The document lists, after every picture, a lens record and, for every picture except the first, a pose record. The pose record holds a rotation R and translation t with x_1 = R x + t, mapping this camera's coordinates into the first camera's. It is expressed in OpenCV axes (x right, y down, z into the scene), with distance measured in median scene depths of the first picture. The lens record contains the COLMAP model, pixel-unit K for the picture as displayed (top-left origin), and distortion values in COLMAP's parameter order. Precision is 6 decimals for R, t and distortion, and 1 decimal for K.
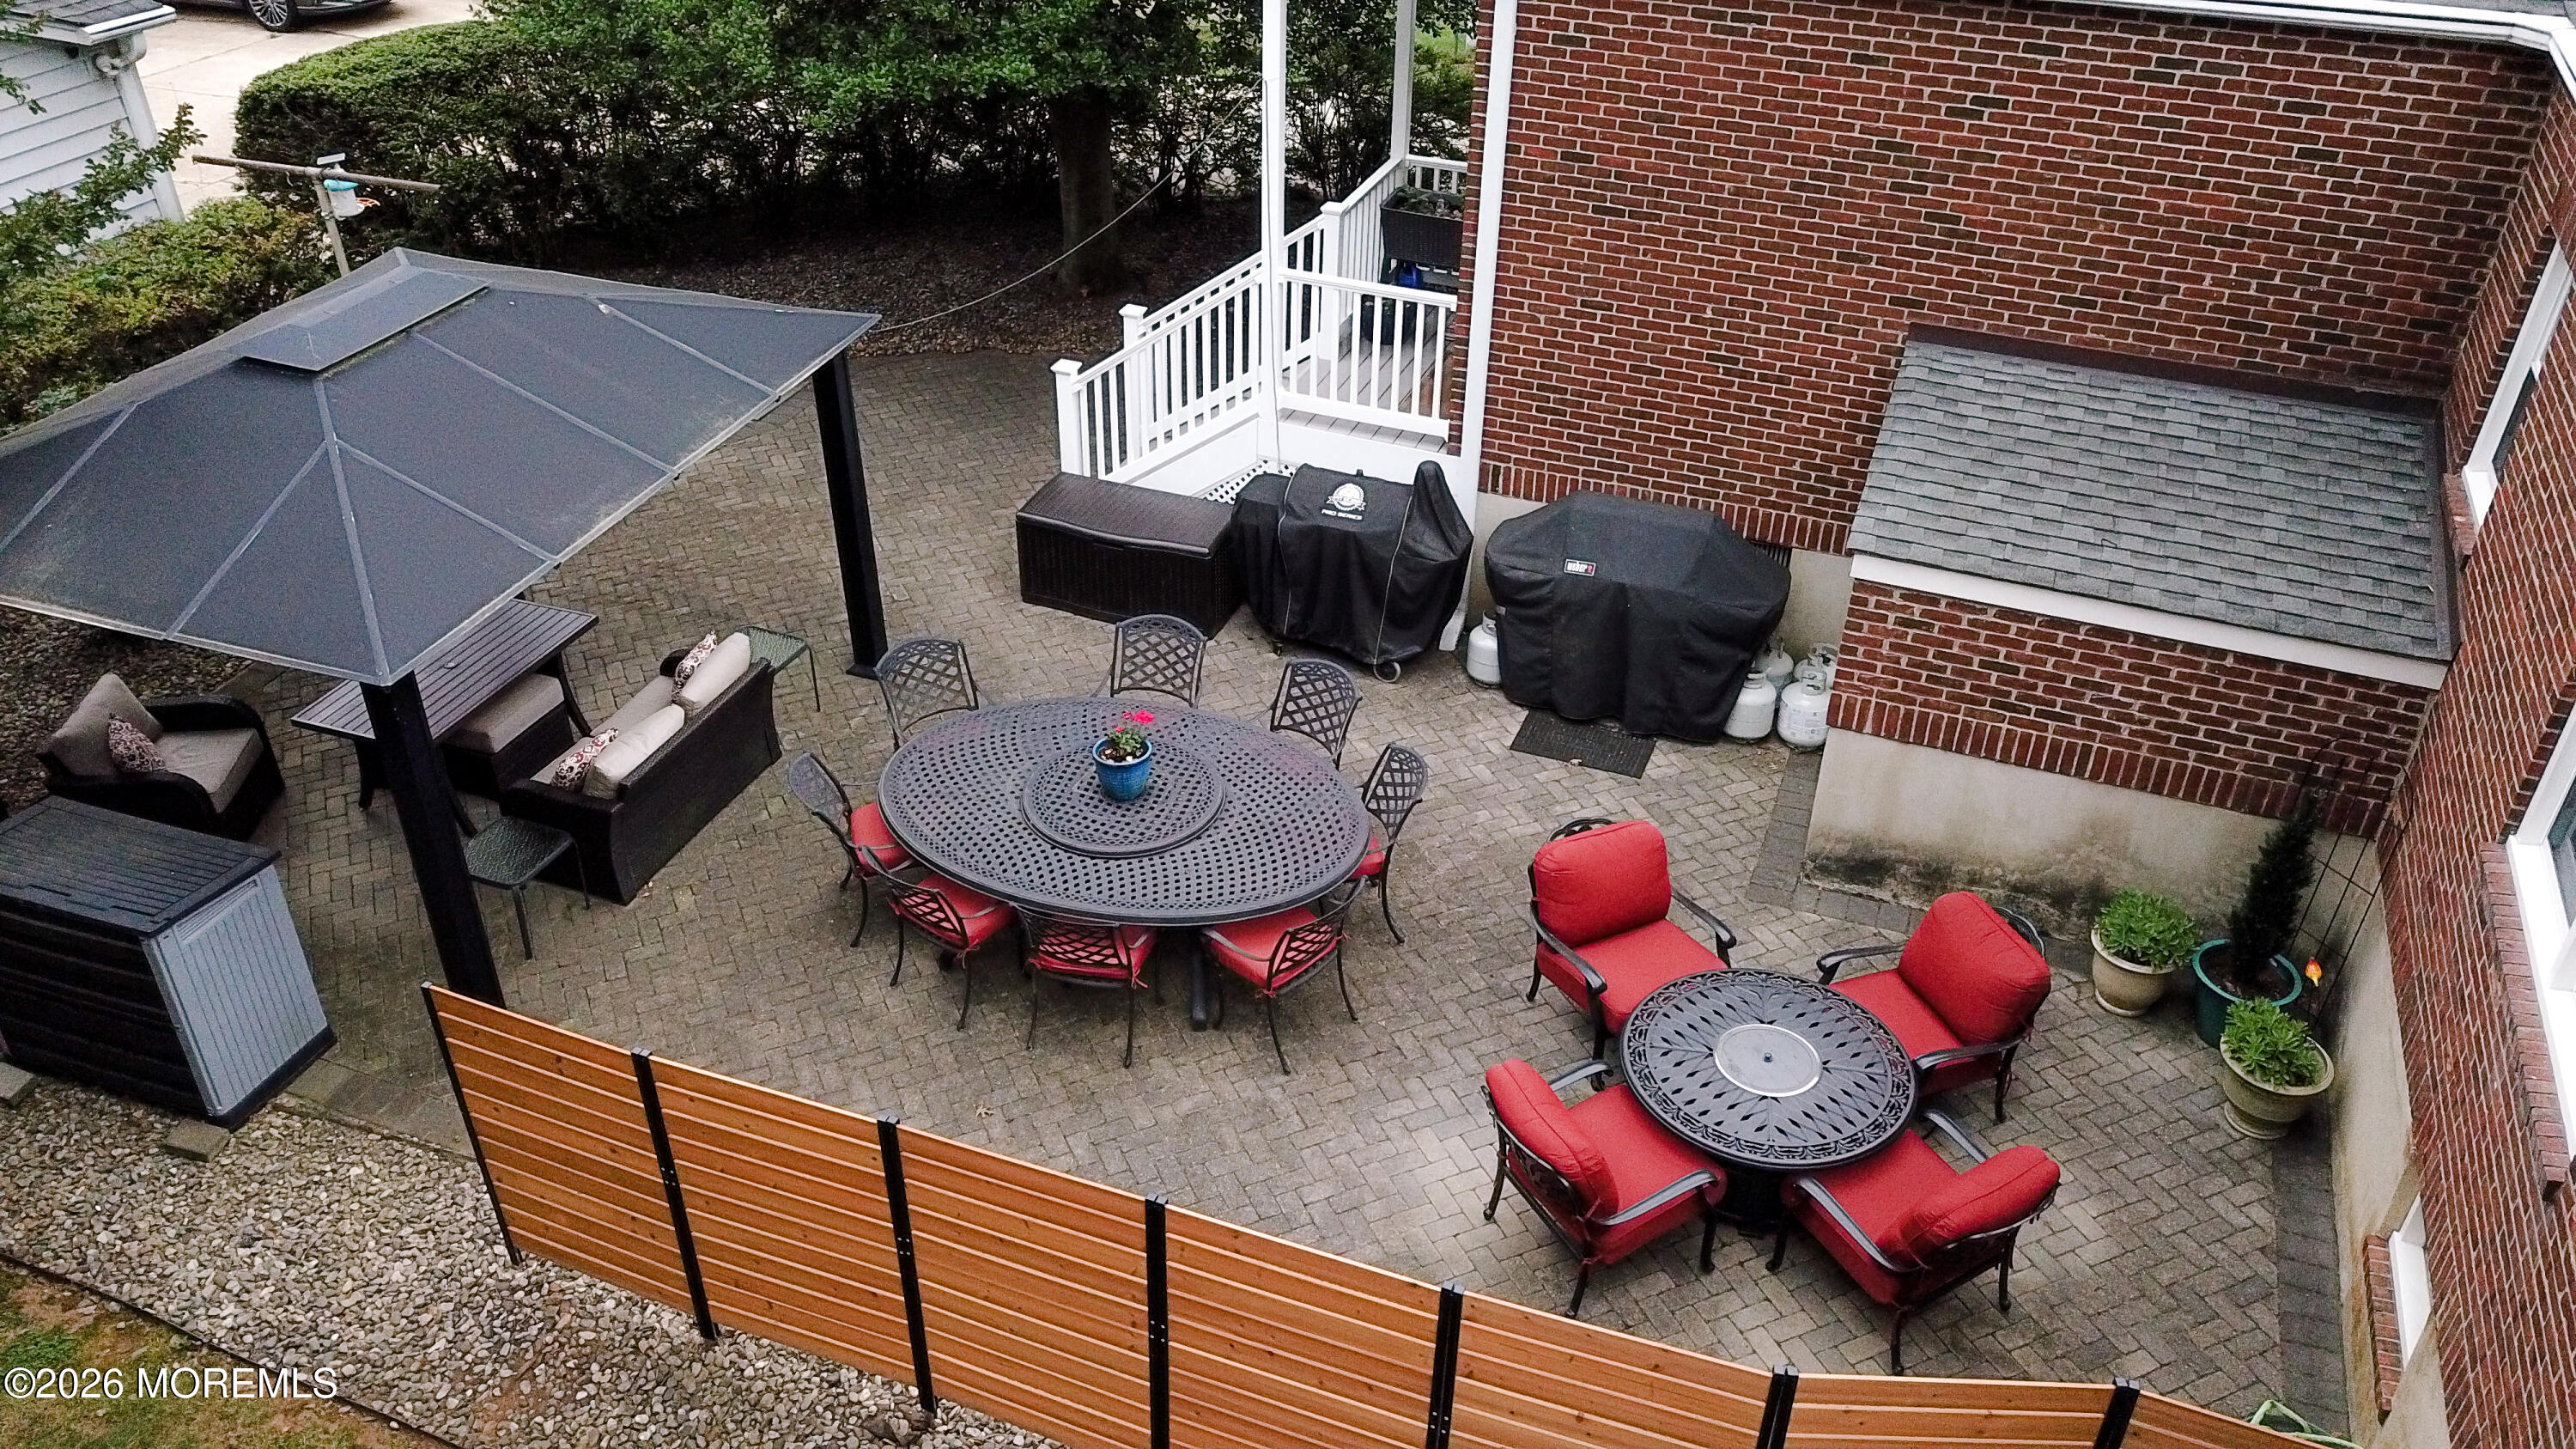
lens RADIAL K [[1976.1, 0, 1287.6], [0, 1976.1, 724.0], [0, 0, 1]] dist [-0.001405, -0.002350]
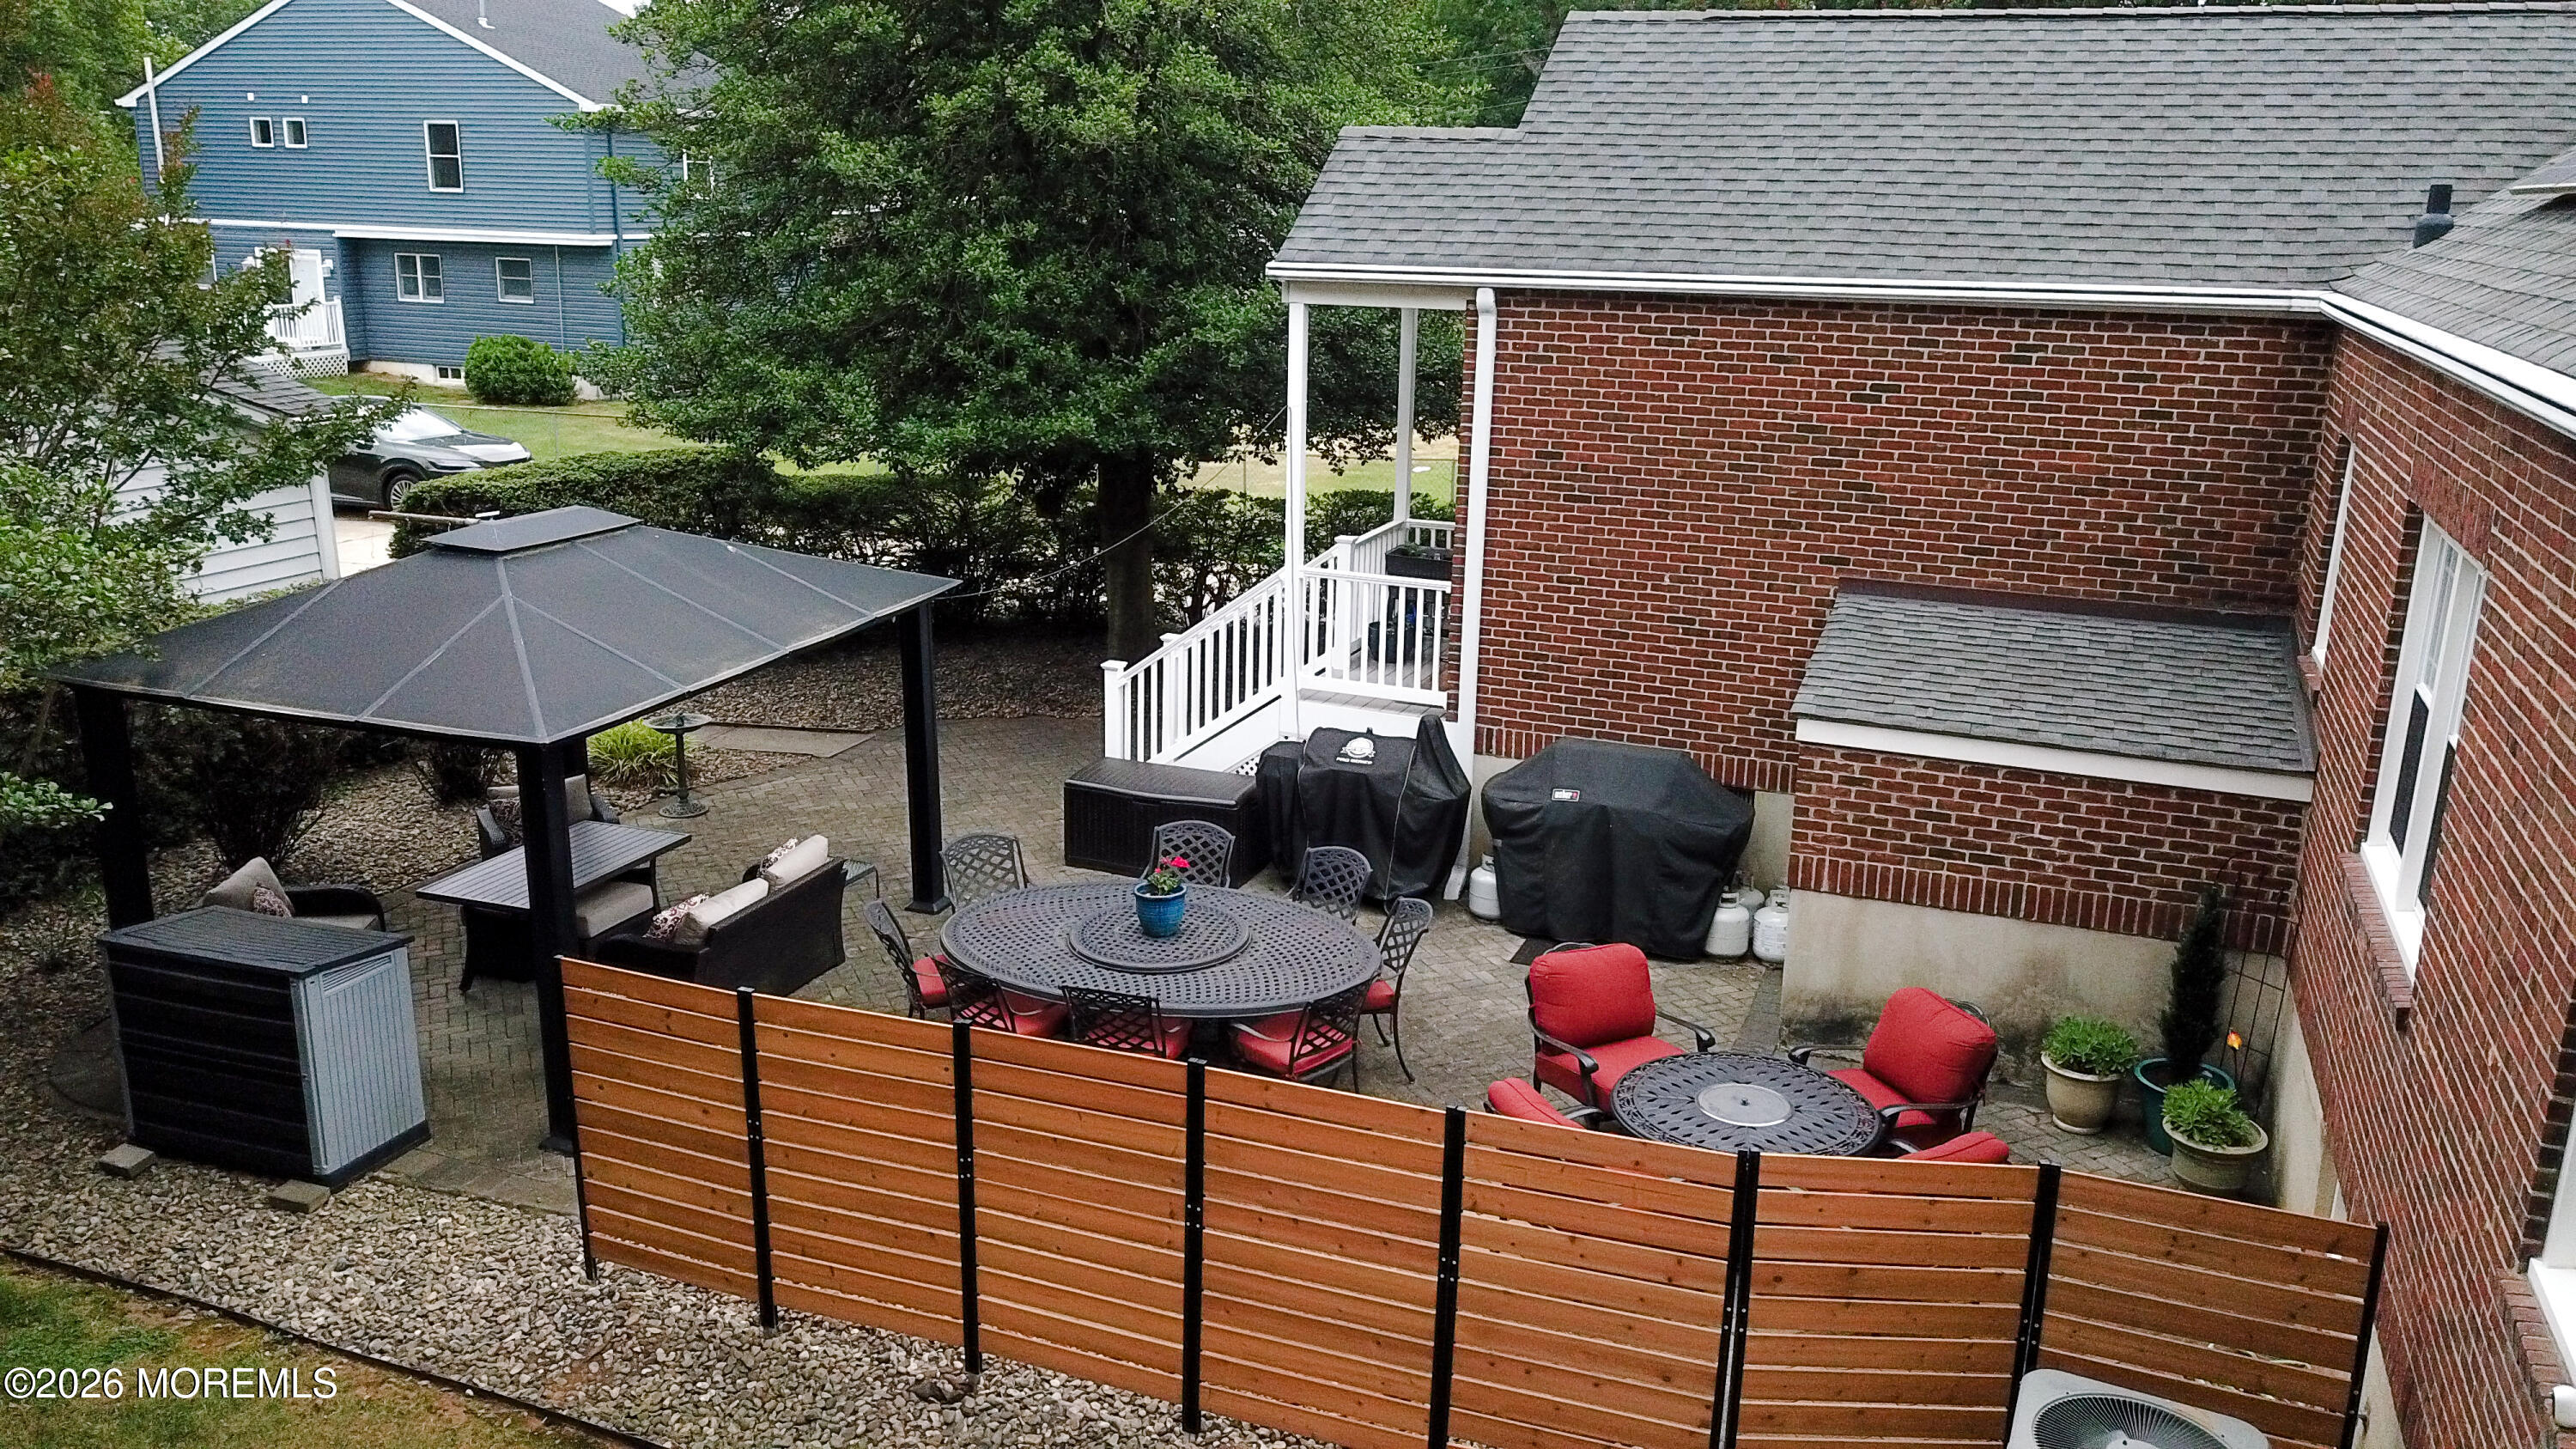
lens RADIAL K [[1976.1, 0, 1289.5], [0, 1976.1, 729.5], [0, 0, 1]] dist [-0.001405, -0.002350]
pose [[0.999977, 0.004809, -0.004871, -0.005334], [-0.006083, 0.950617, -0.310306, 0.274713], [0.003138, 0.310329, 0.950624, -0.097906]]
